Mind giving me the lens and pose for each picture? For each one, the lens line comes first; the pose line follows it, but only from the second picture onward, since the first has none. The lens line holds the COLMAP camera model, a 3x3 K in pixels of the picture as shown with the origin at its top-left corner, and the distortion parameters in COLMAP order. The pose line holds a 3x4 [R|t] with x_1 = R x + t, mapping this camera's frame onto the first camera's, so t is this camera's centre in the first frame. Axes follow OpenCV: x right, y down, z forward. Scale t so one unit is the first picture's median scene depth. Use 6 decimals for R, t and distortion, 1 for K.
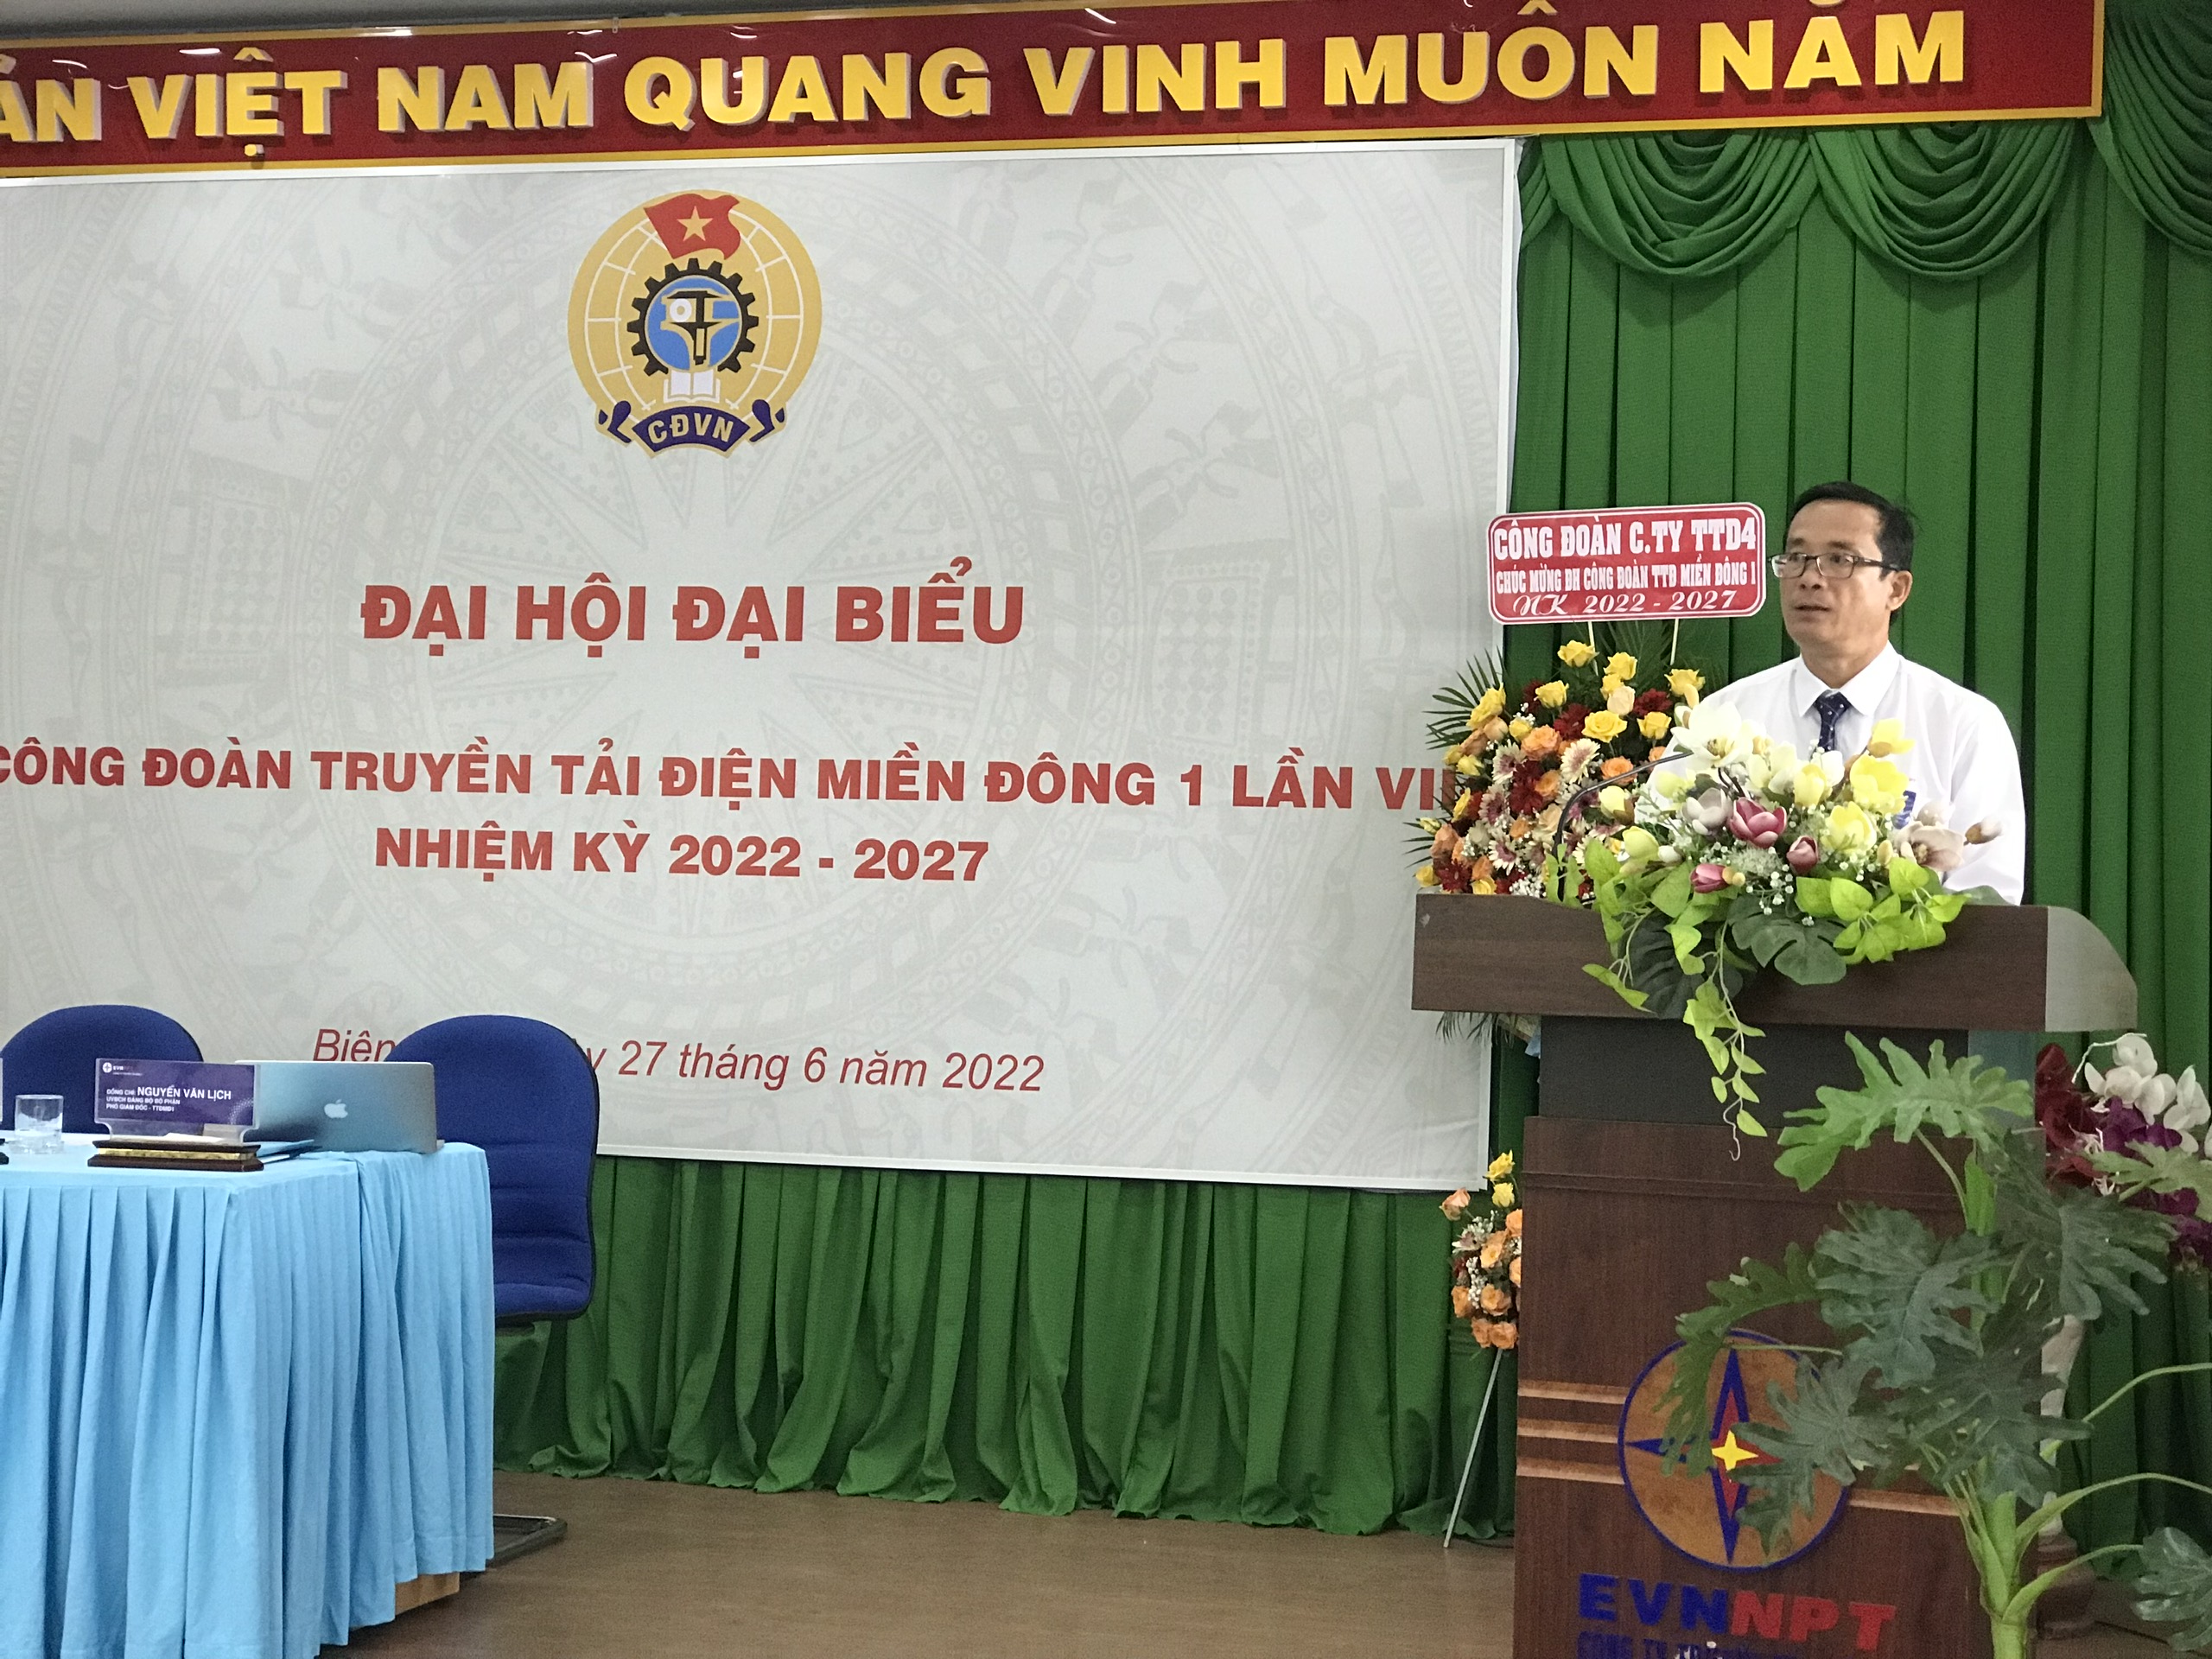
lens RADIAL K [[3440.2, 0, 1059.8], [0, 3440.2, 856.3], [0, 0, 1]] dist [0.040964, 0.000000]
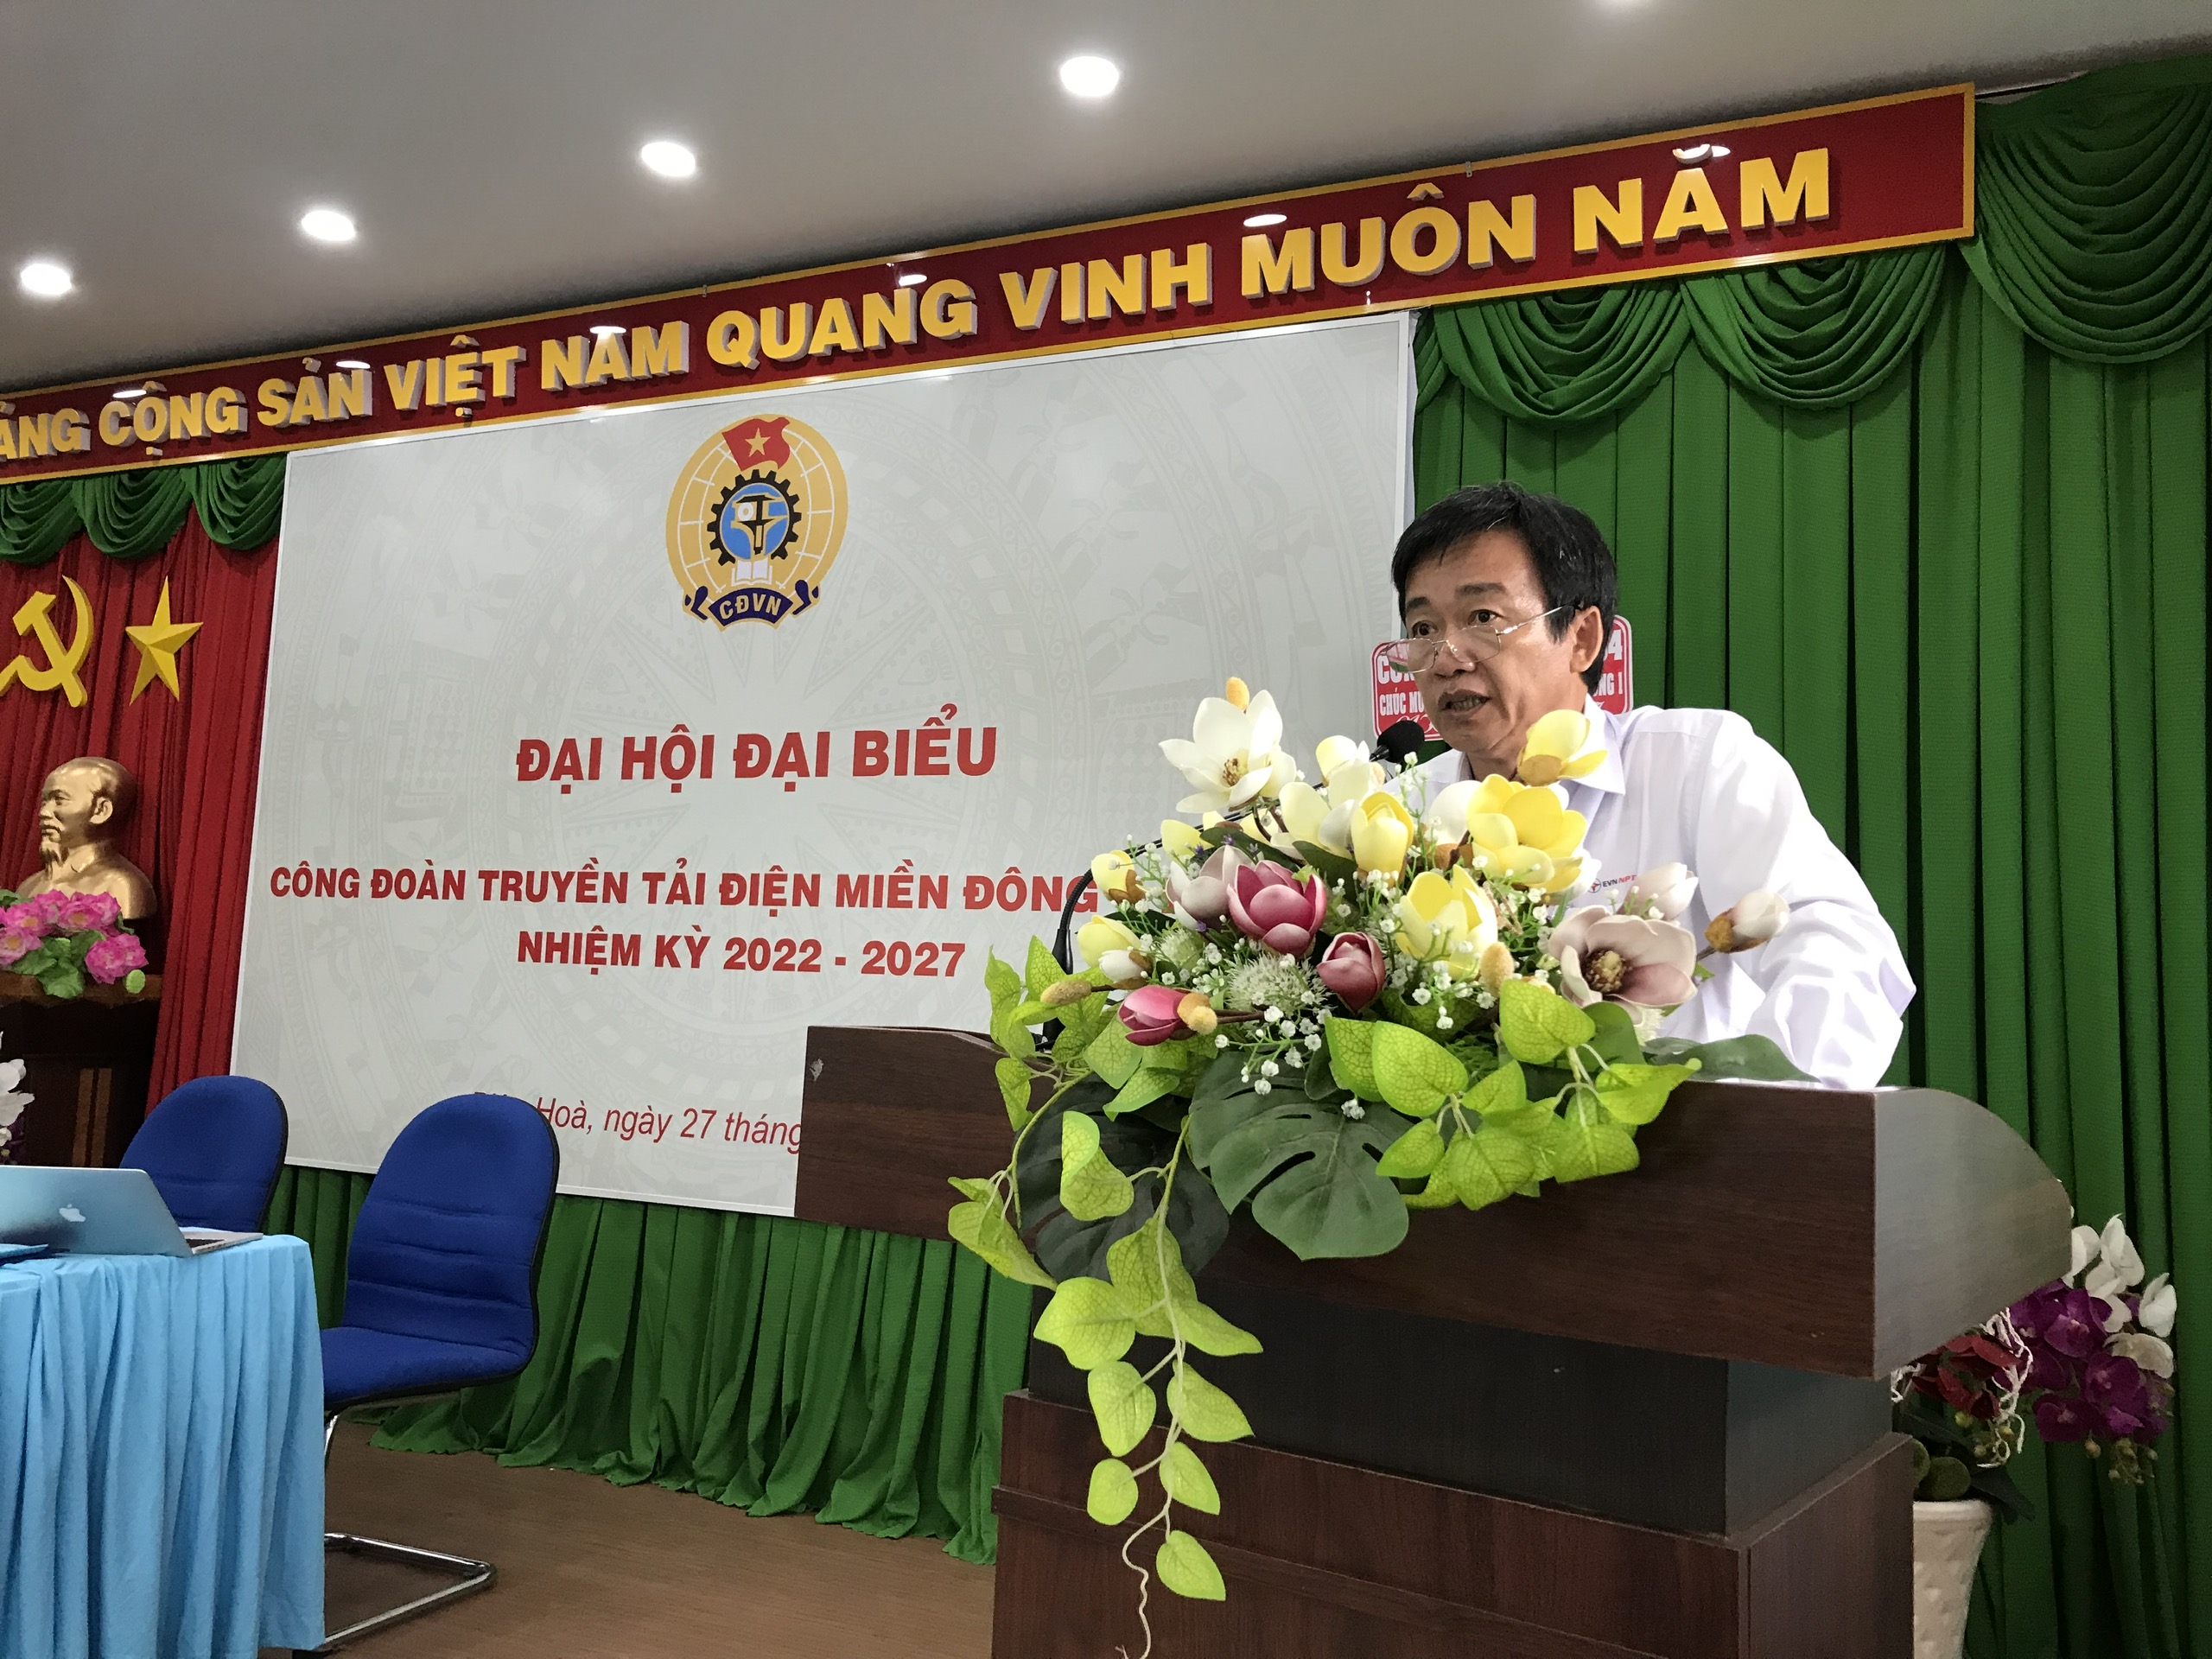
lens RADIAL K [[1741.4, 0, 1104.6], [0, 1741.4, 825.7], [0, 0, 1]] dist [-0.002415, 0.009969]
pose [[0.984034, -0.006324, -0.177867, 0.132144], [-0.006838, 0.997287, -0.073291, -0.001556], [0.177848, 0.073338, 0.981321, 0.438694]]
